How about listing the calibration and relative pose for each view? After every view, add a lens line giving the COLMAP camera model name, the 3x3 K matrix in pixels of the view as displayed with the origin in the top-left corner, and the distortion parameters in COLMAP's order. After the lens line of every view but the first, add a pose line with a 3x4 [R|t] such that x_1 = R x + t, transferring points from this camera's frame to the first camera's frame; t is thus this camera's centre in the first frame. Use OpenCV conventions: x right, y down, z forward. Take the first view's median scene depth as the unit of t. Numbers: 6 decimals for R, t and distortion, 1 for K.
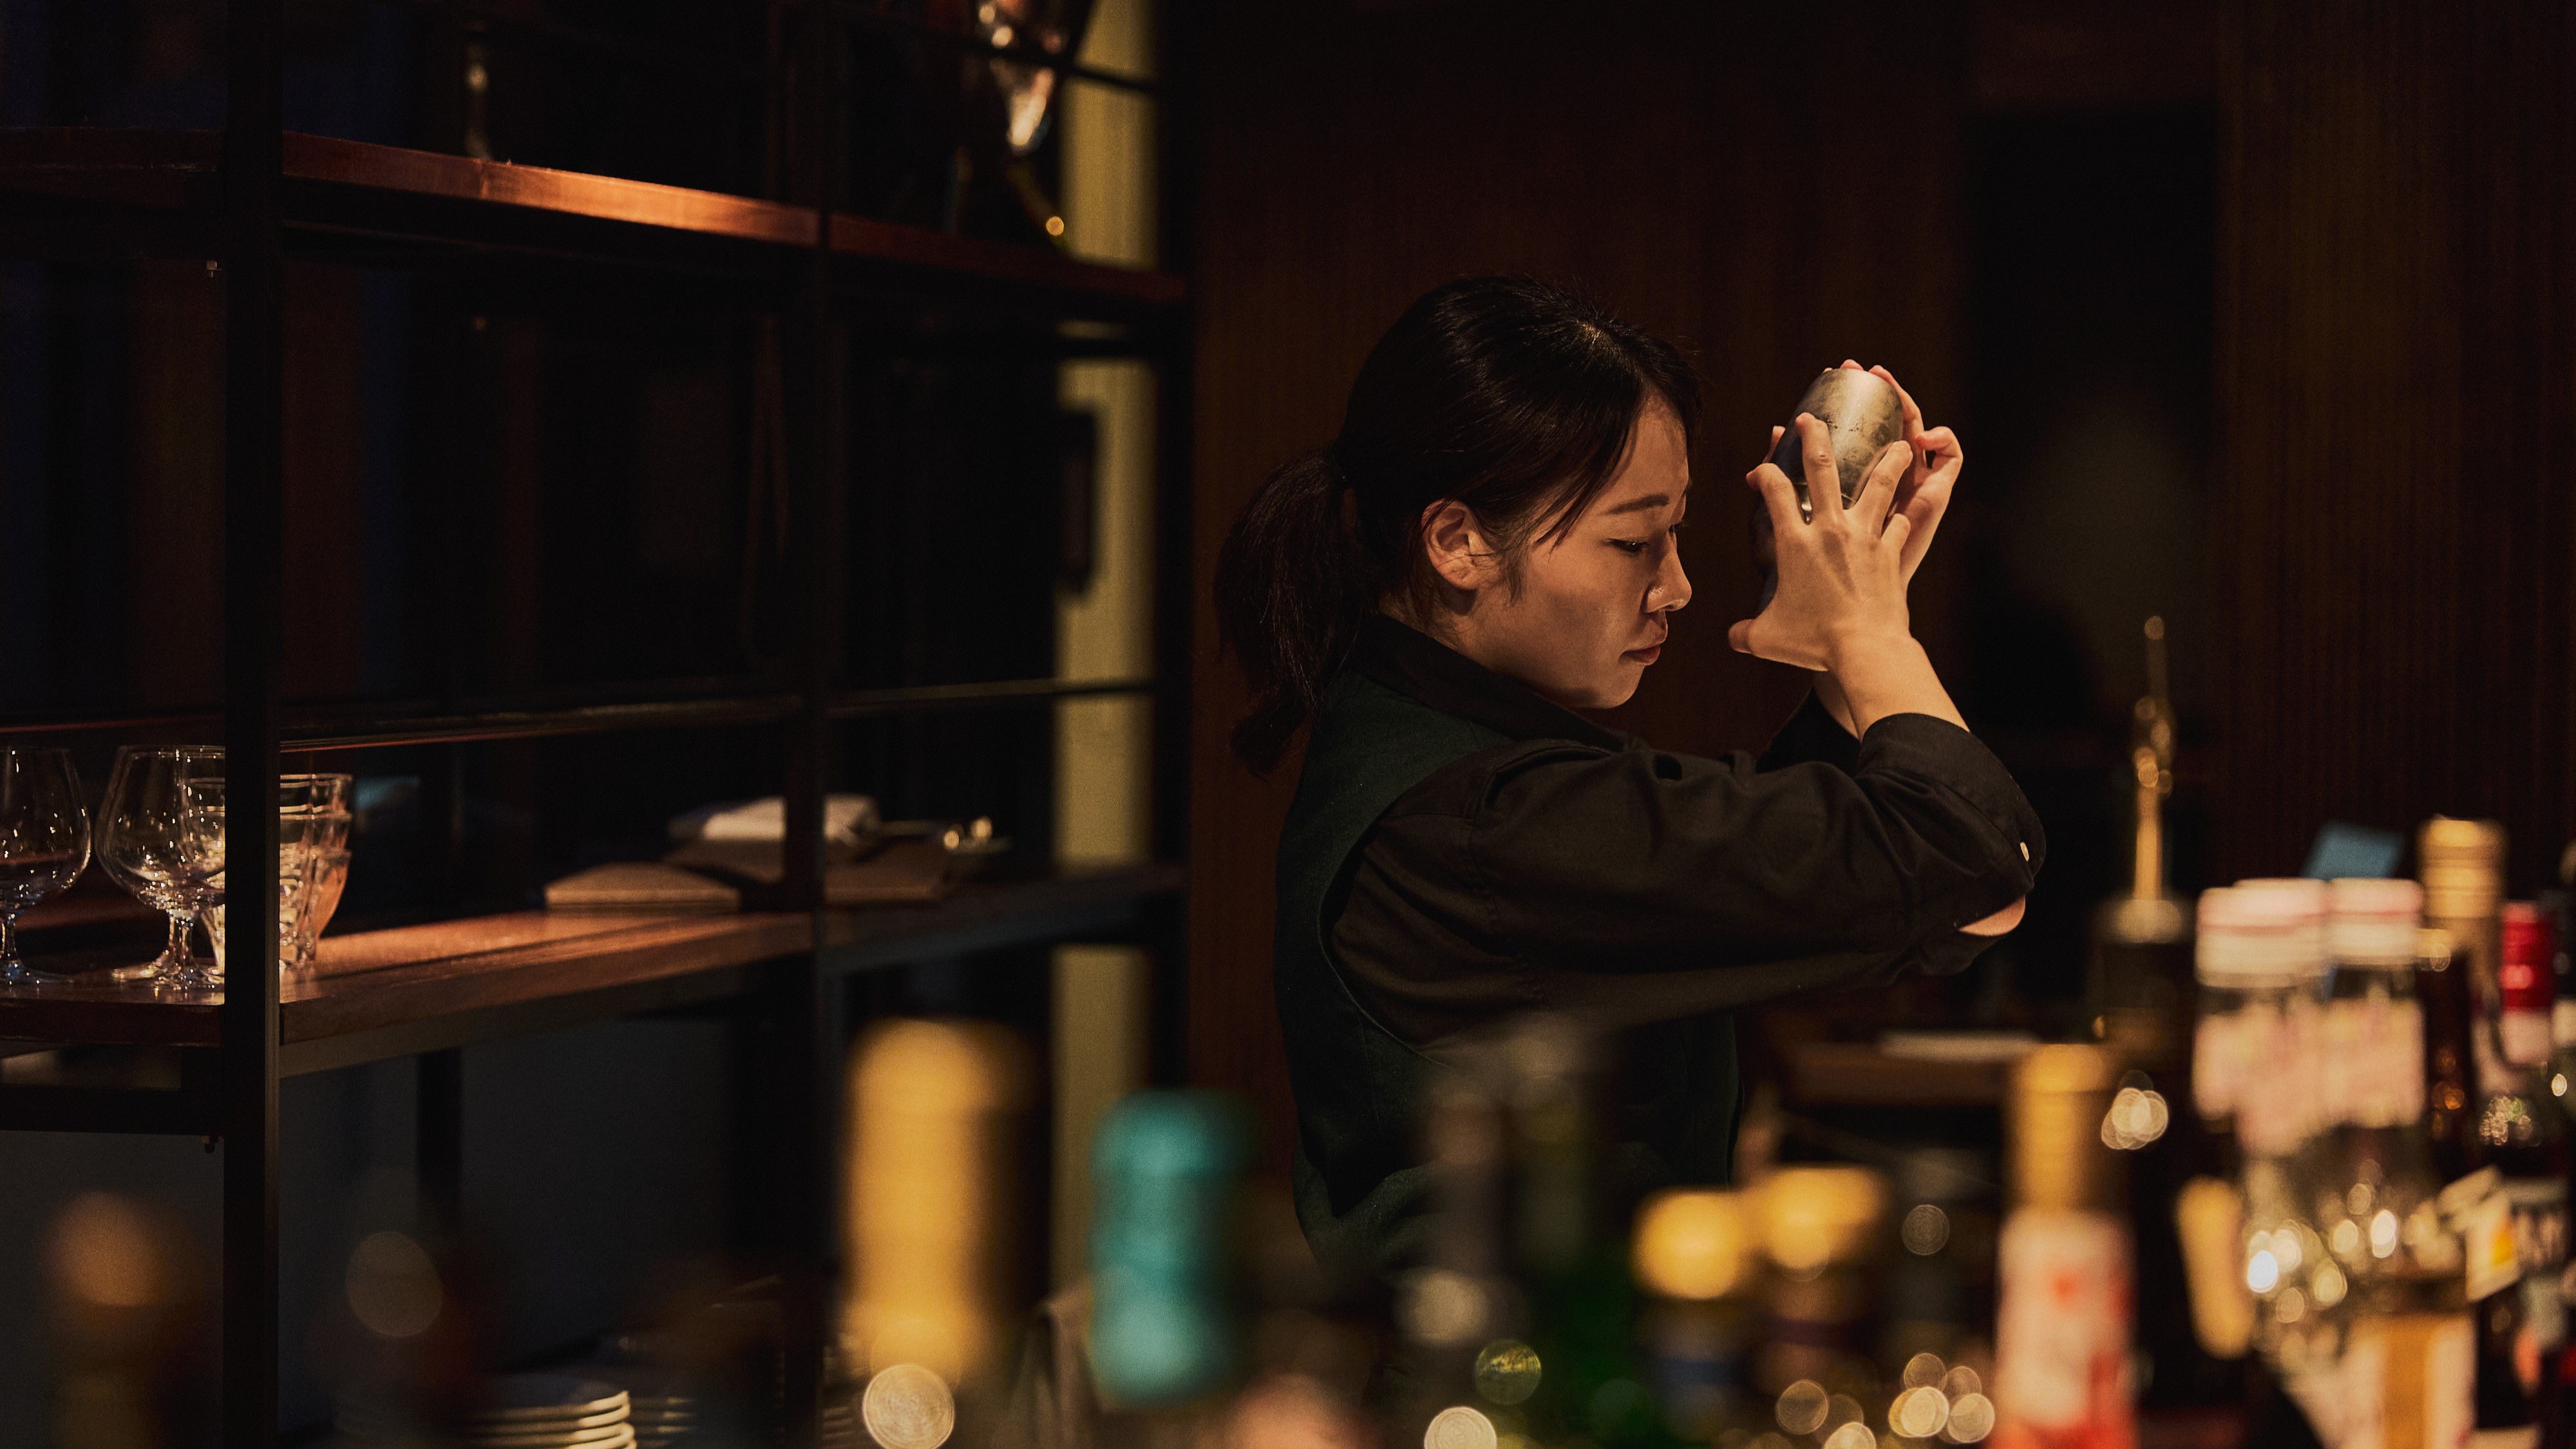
lens RADIAL K [[7076.0, 0, 1288.0], [0, 7076.0, 724.5], [0, 0, 1]] dist [-0.012642, -0.265094]
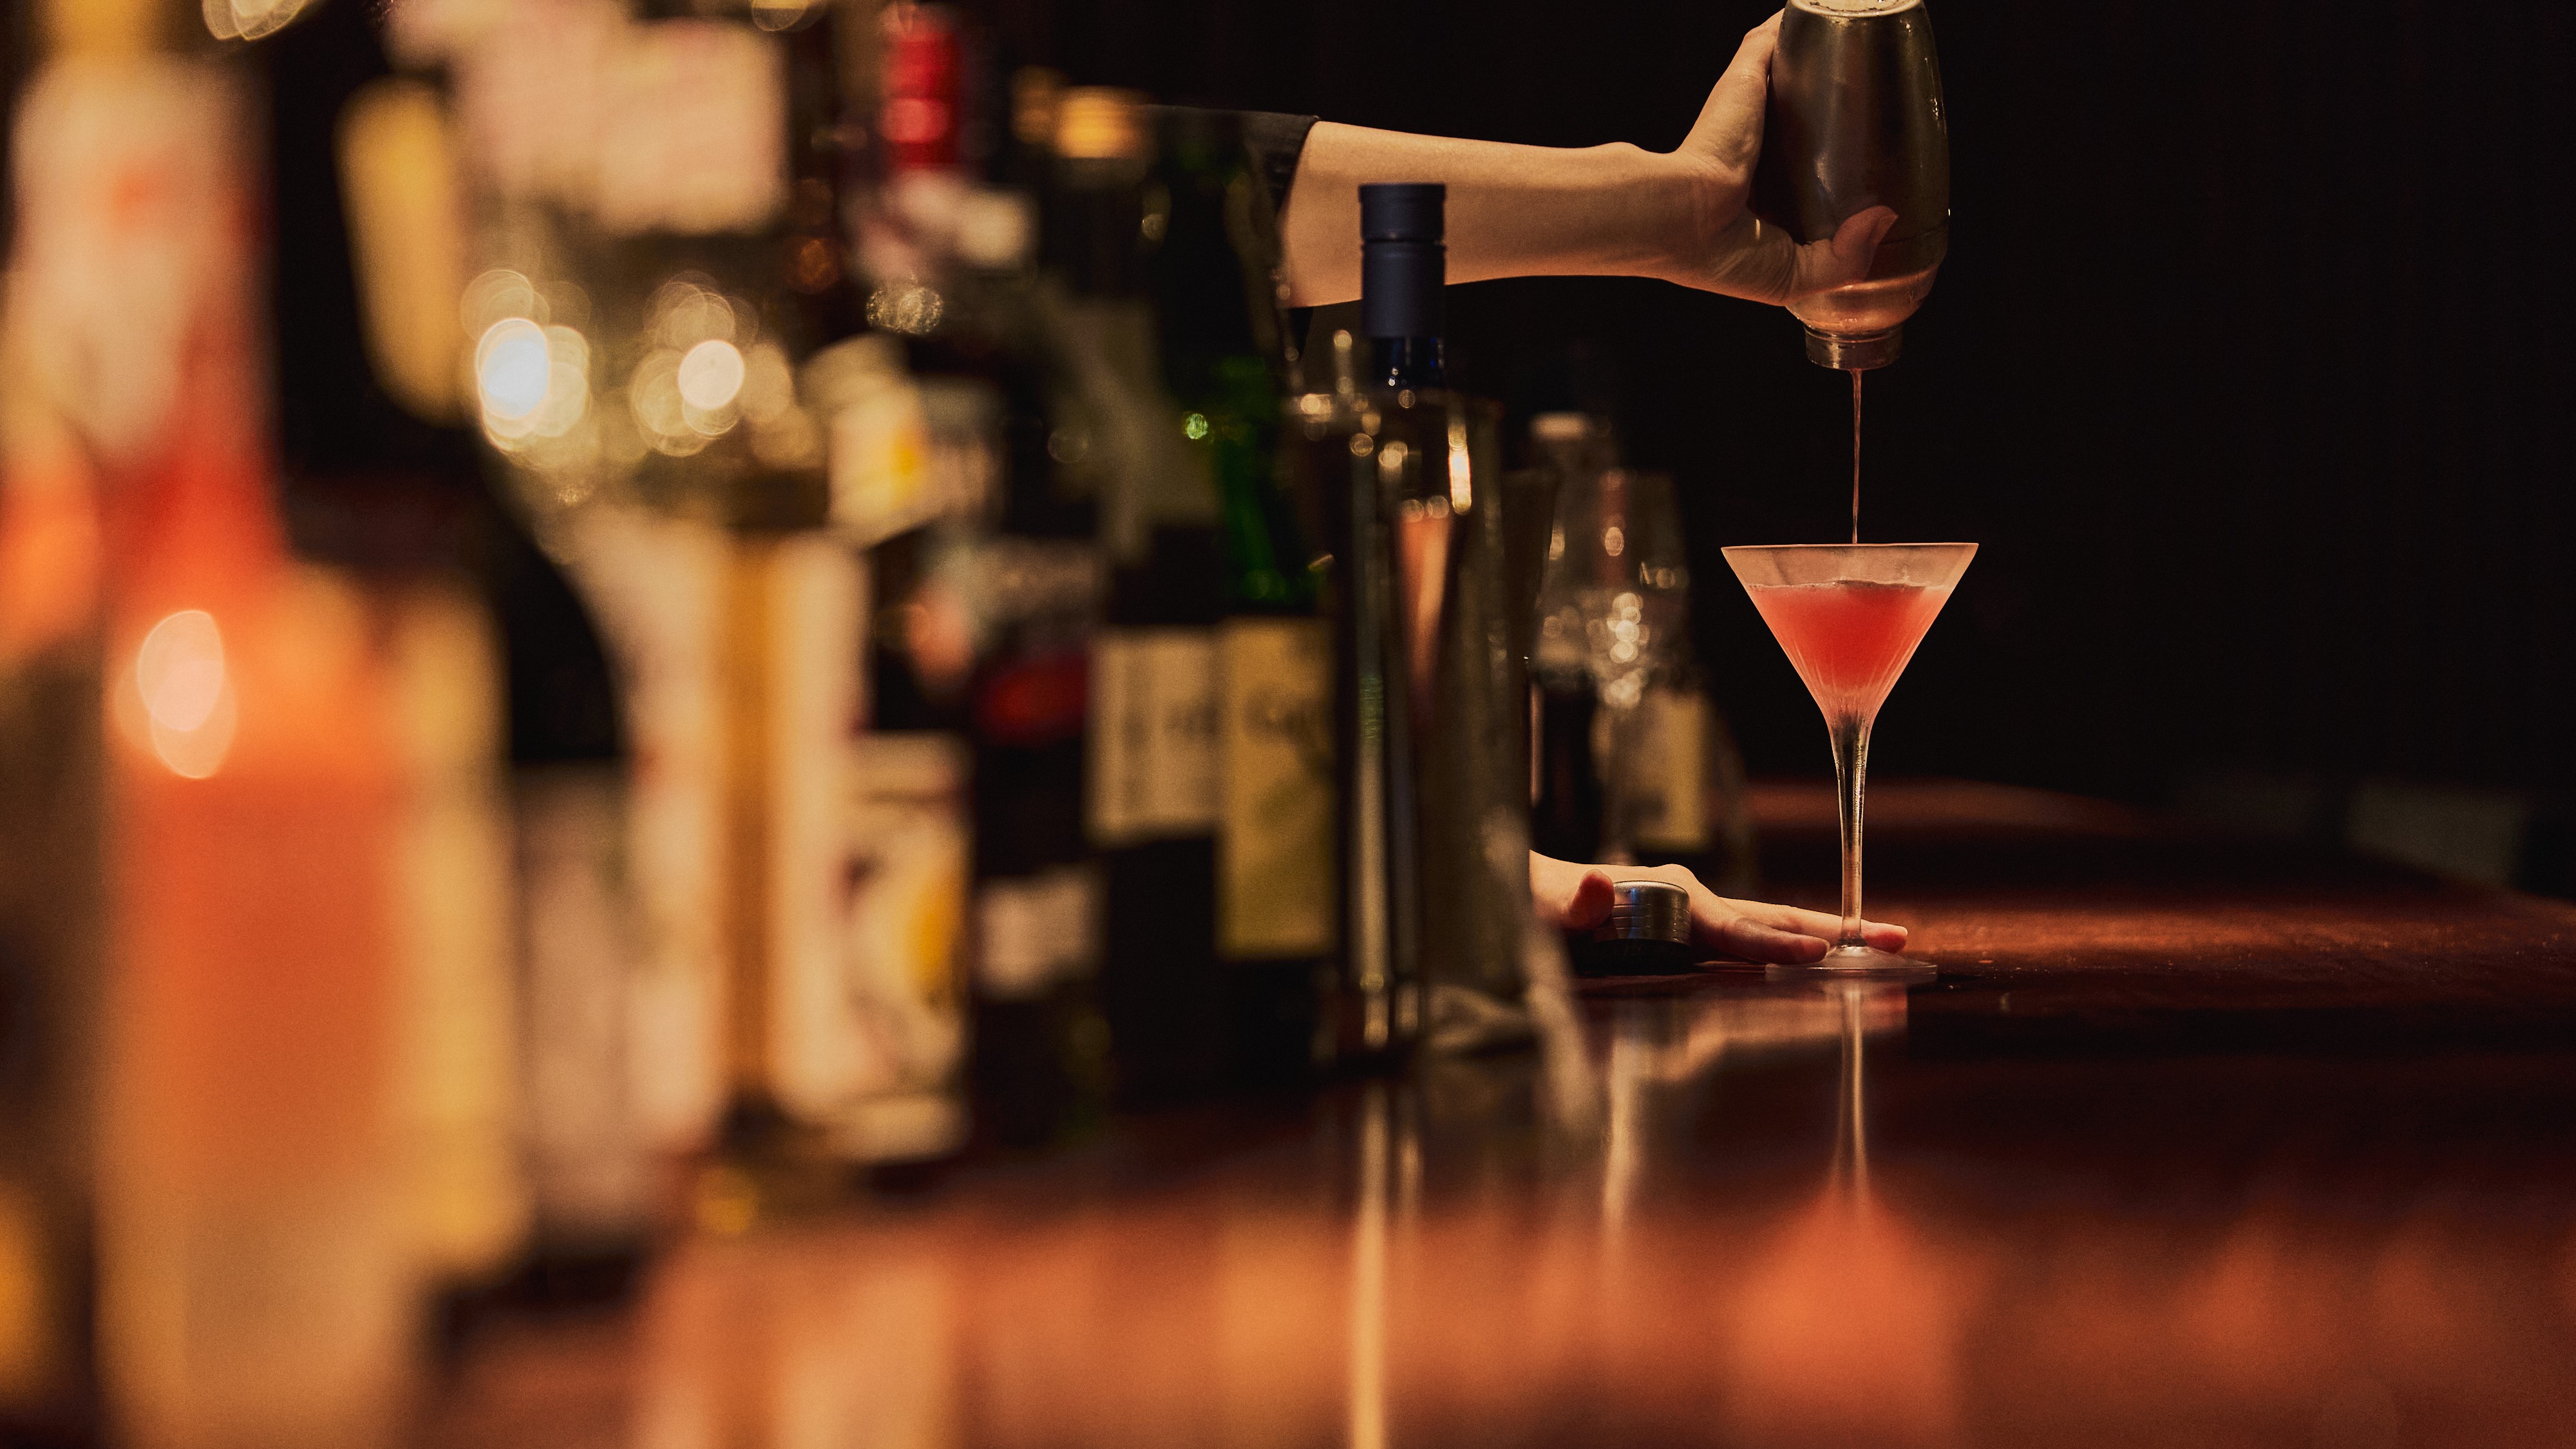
lens RADIAL K [[7573.0, 0, 1288.0], [0, 7573.0, 724.5], [0, 0, 1]] dist [1.033697, 0.272861]
pose [[0.973159, -0.004224, 0.230097, 0.048406], [0.004314, 0.999991, 0.000114, 0.099397], [-0.230095, 0.000881, 0.973168, 0.328728]]
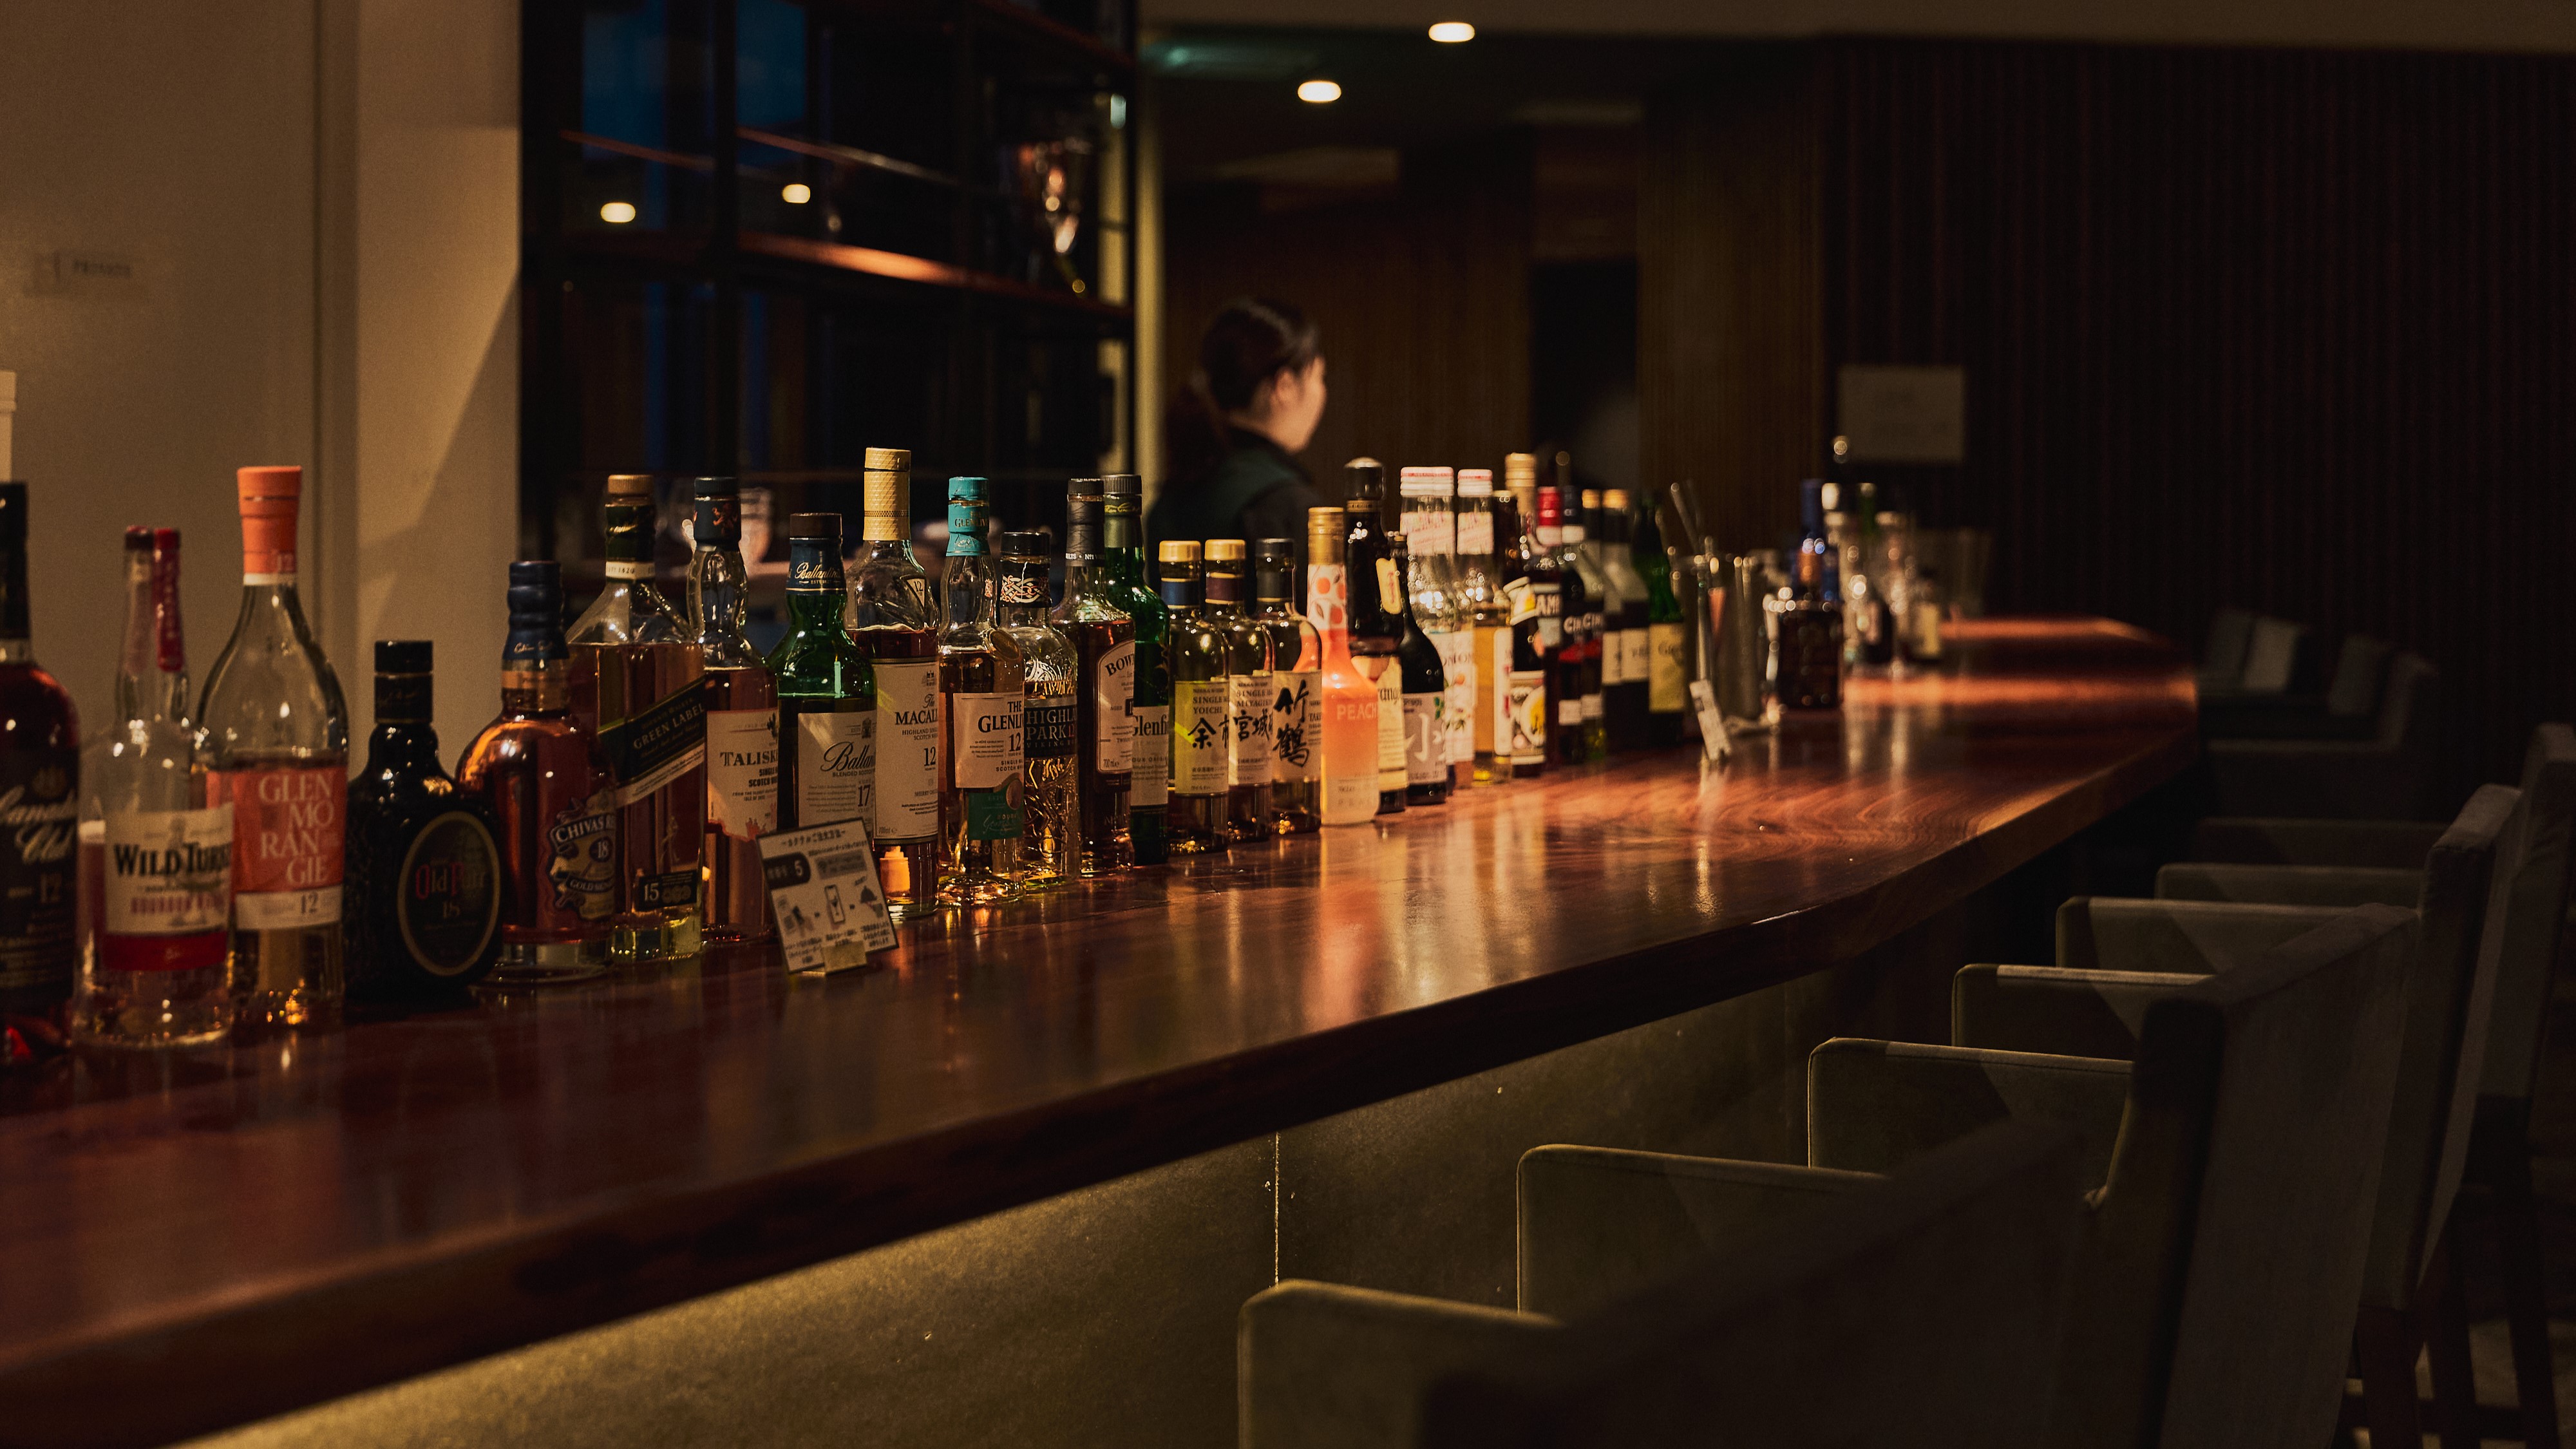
lens RADIAL K [[3274.5, 0, 1288.0], [0, 3274.5, 724.5], [0, 0, 1]] dist [0.000944, 0.000325]
pose [[0.999913, -0.006053, 0.011751, 0.064590], [0.005443, 0.998672, 0.051240, 0.055679], [-0.012046, -0.051172, 0.998617, -0.277114]]
